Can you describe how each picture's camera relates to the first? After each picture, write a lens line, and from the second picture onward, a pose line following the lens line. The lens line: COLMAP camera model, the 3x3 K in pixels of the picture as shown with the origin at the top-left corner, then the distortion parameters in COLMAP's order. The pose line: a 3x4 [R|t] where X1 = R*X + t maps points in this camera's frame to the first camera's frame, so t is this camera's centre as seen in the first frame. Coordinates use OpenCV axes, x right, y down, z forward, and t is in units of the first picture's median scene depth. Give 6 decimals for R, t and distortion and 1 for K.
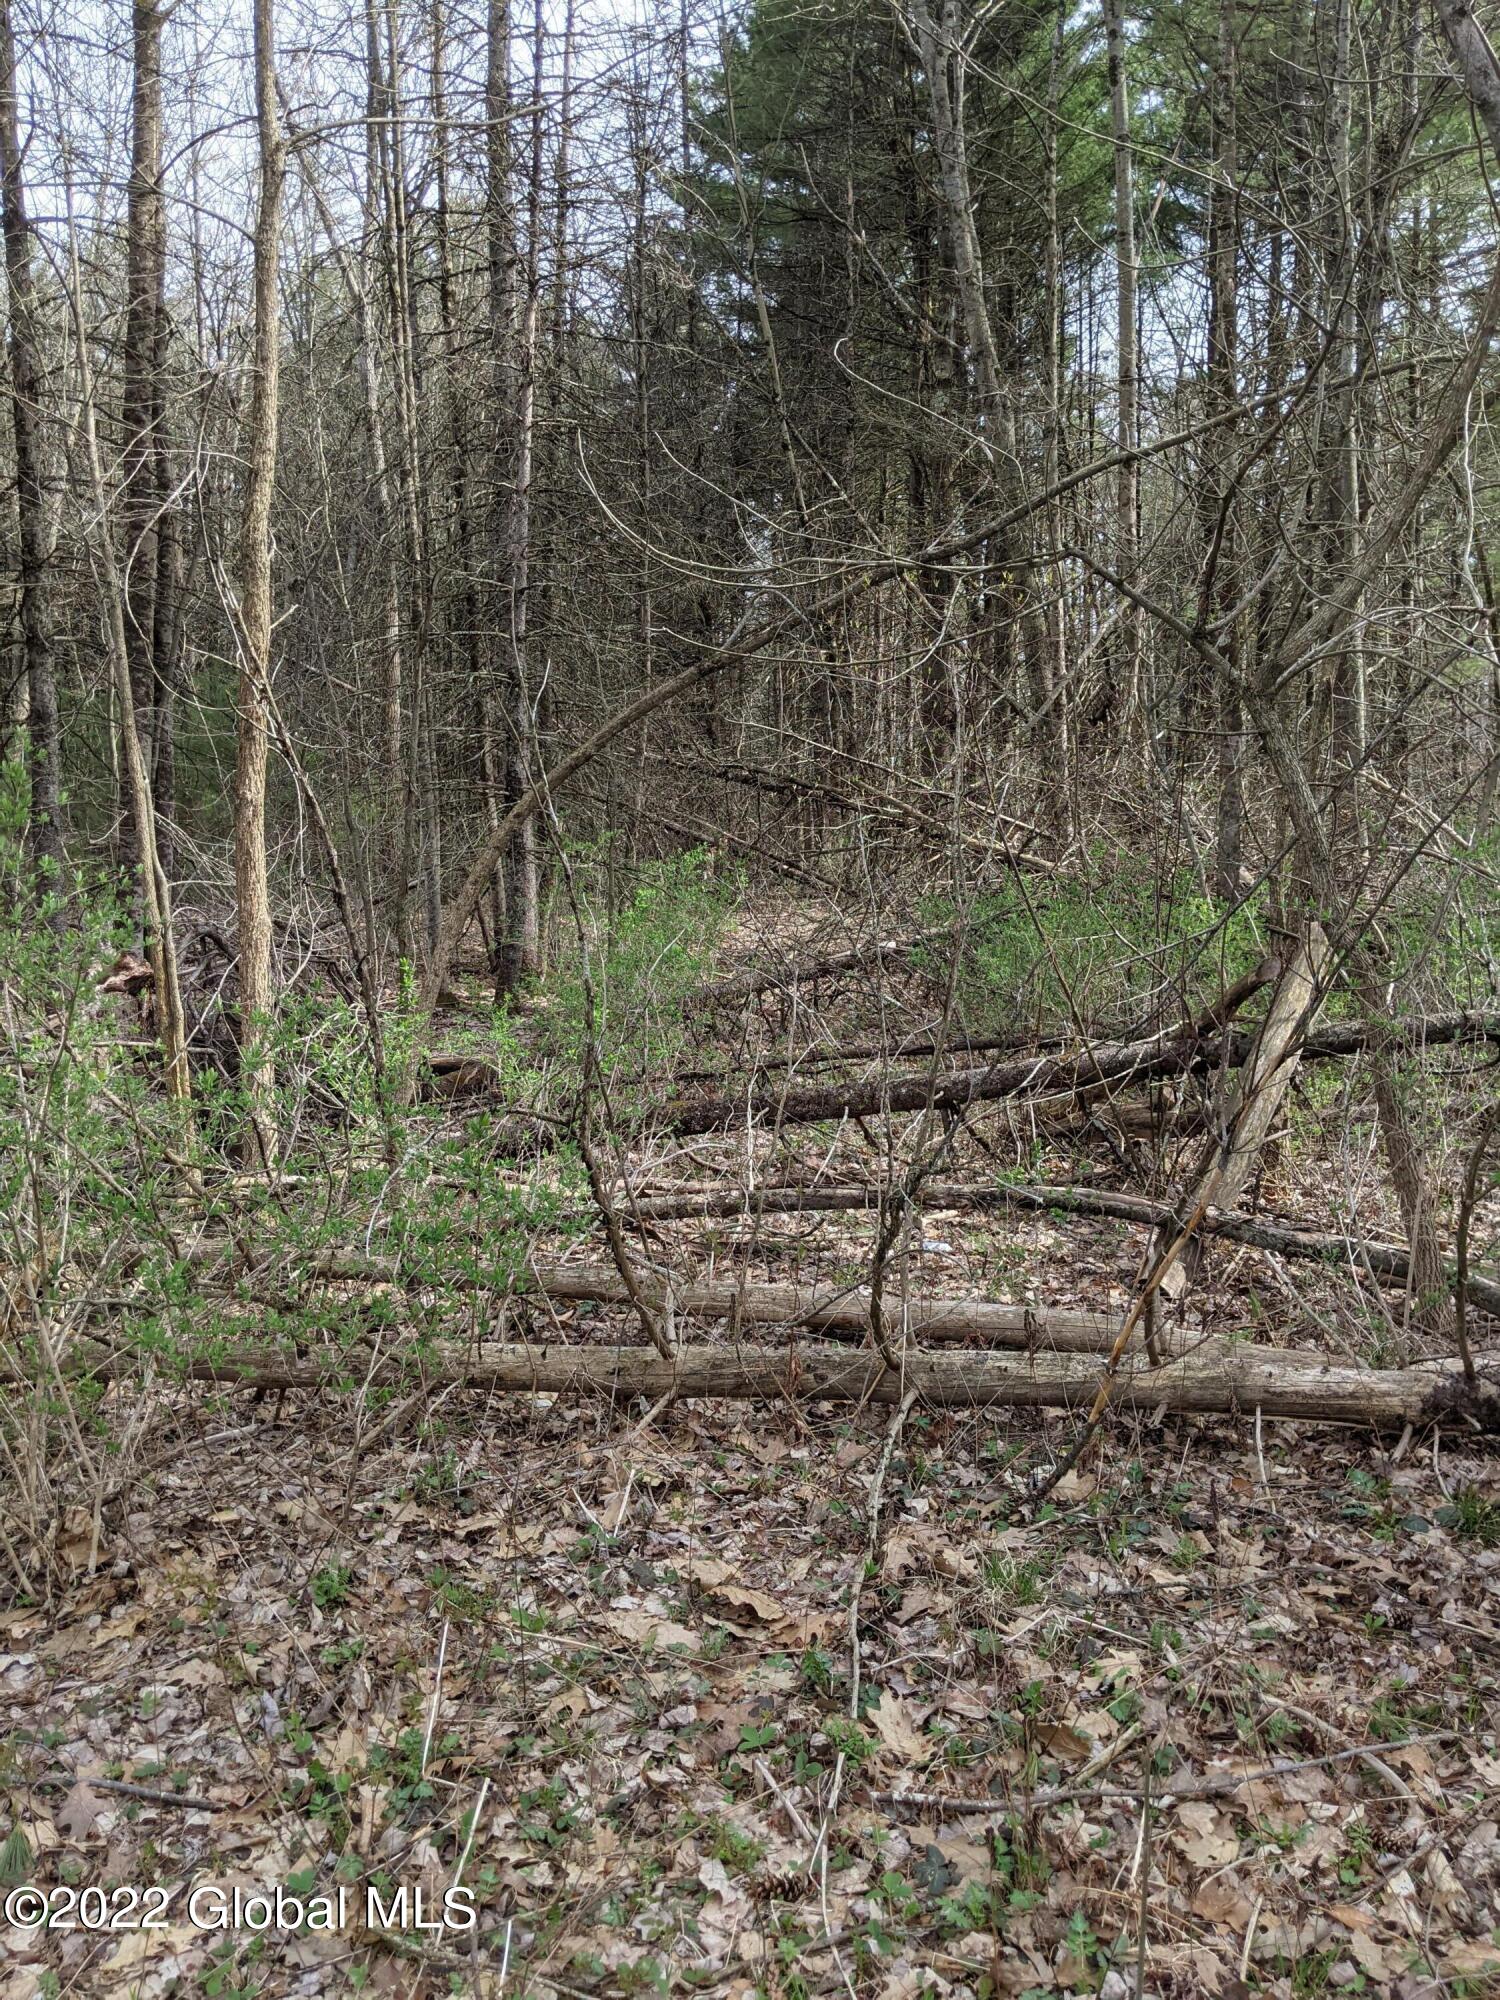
lens RADIAL K [[1564.1, 0, 750.0], [0, 1564.1, 1000.0], [0, 0, 1]] dist [0.105922, -0.216320]
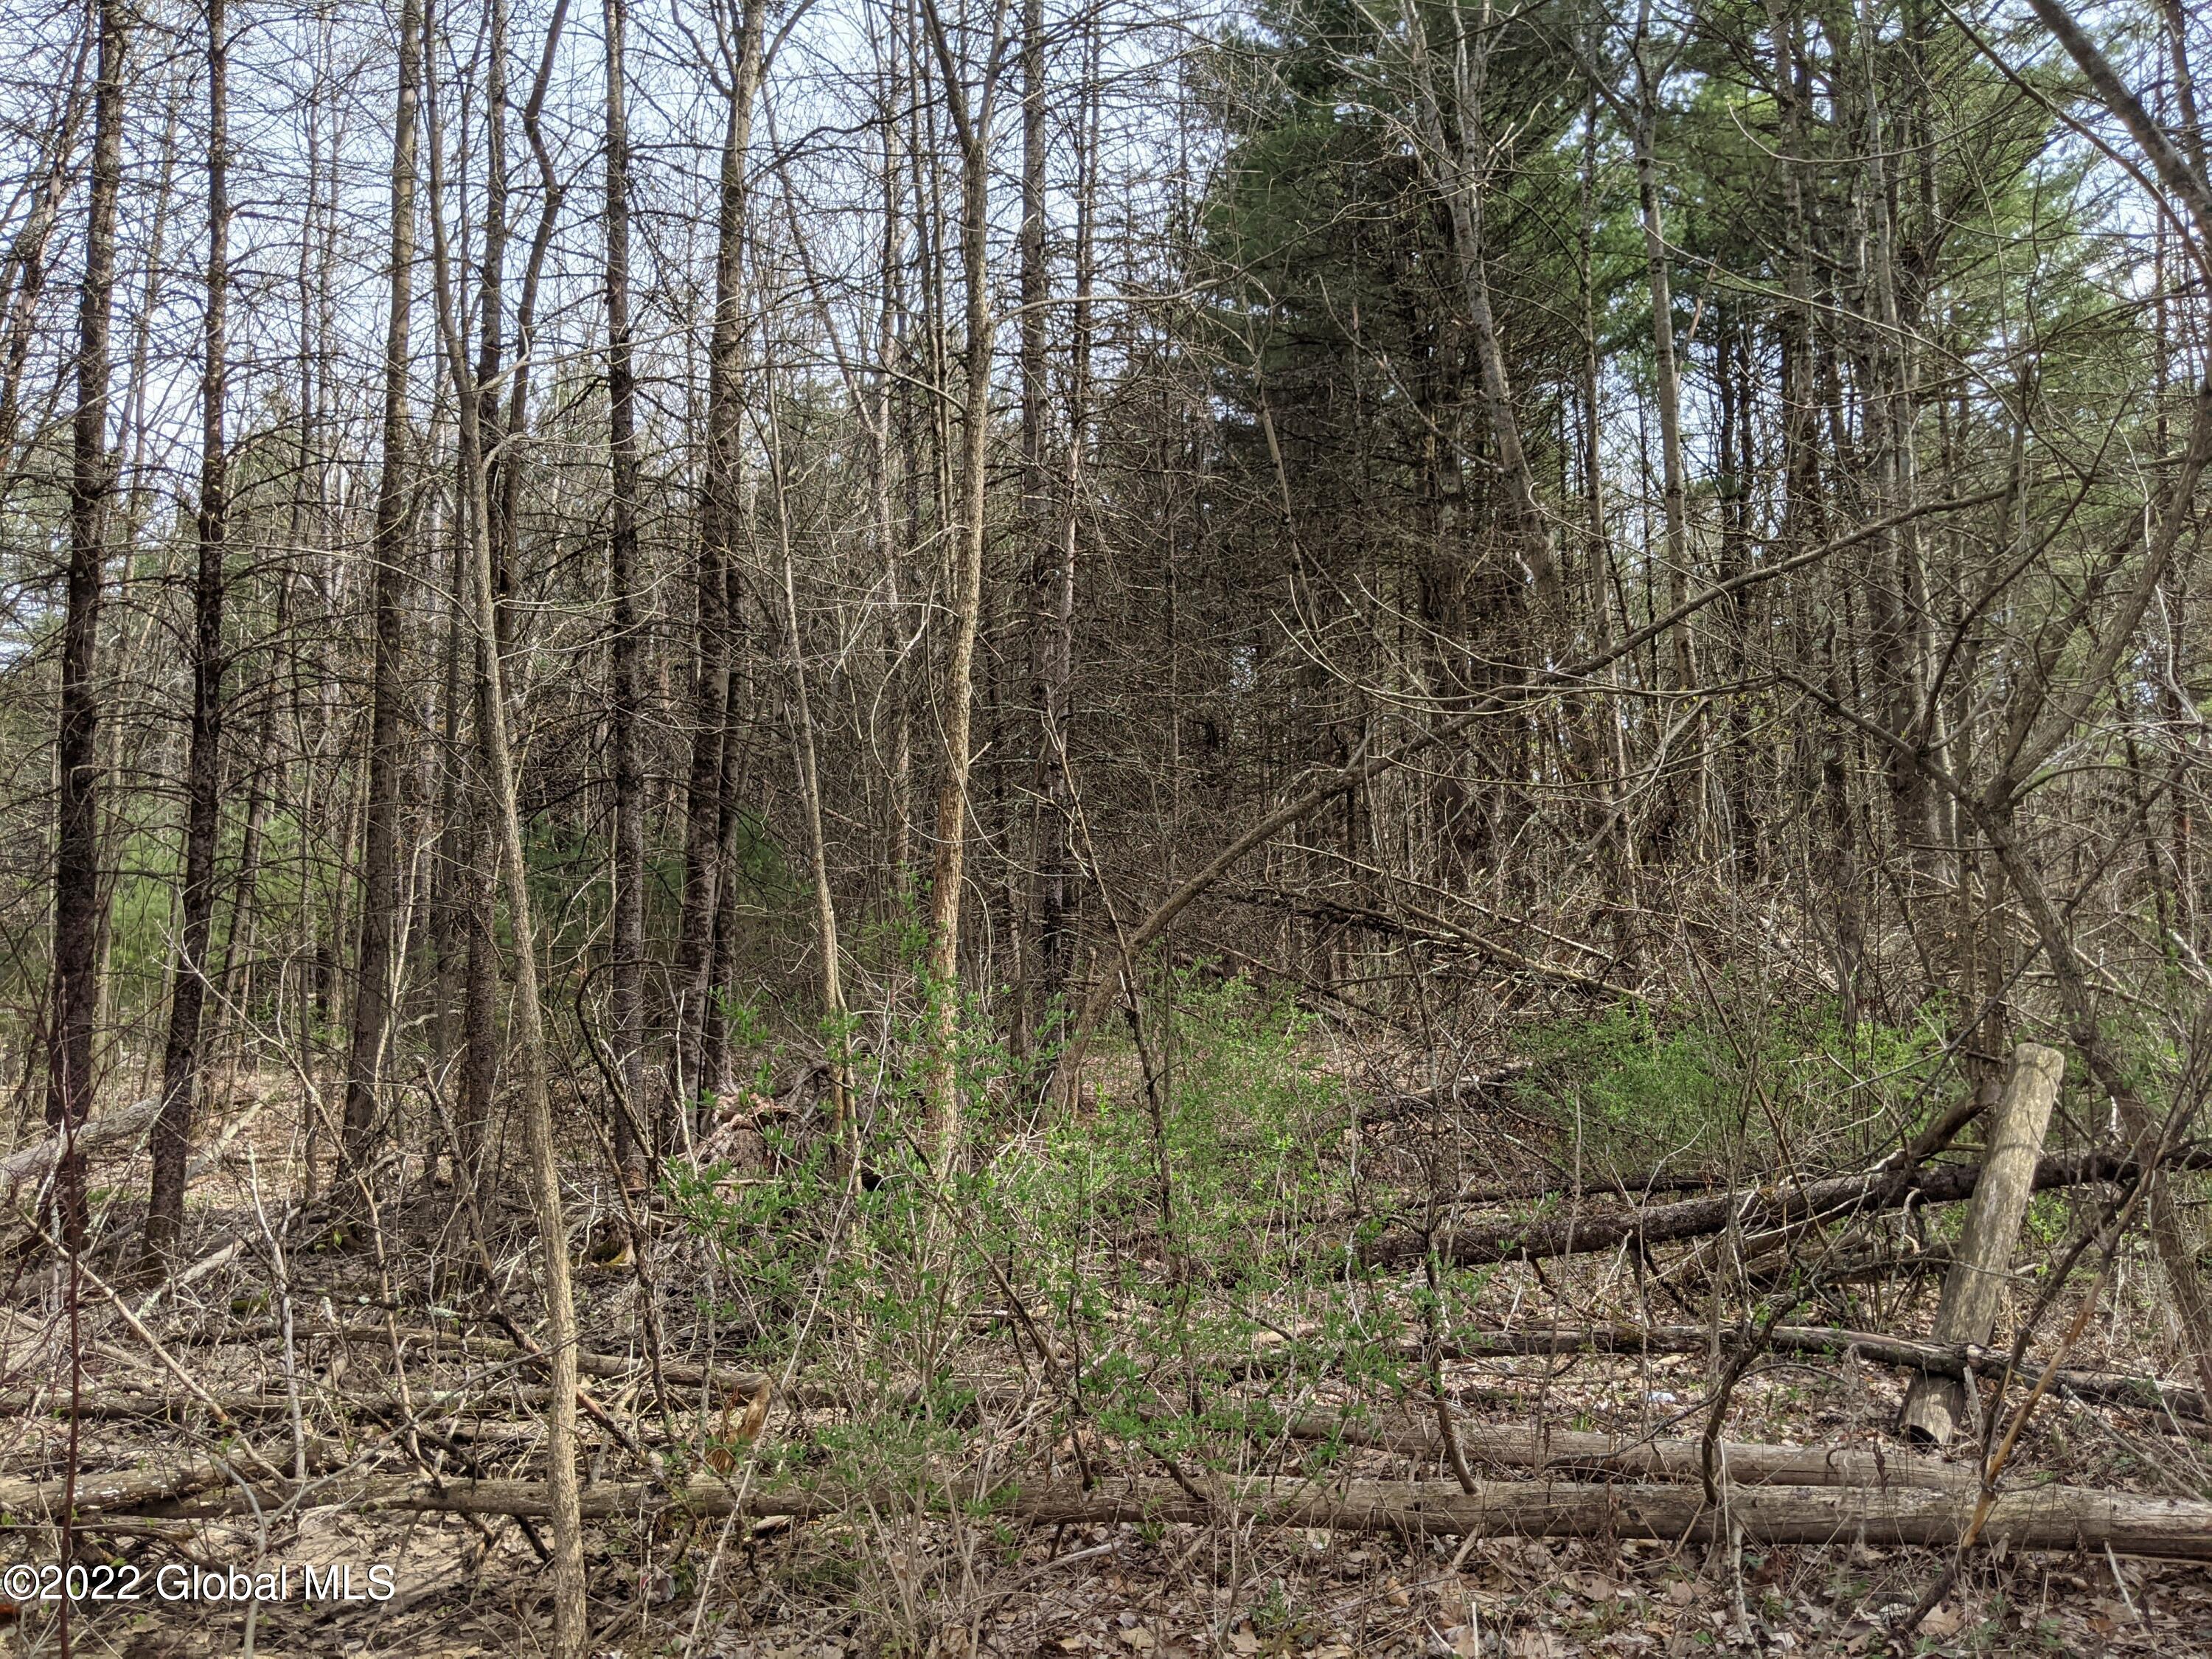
lens RADIAL K [[1749.4, 0, 1106.0], [0, 1749.4, 829.5], [0, 0, 1]] dist [-0.009719, -0.001576]
pose [[0.997935, -0.017017, -0.061931, -0.124099], [0.005329, 0.982875, -0.184197, 0.014168], [0.064005, 0.183487, 0.980936, -0.088141]]
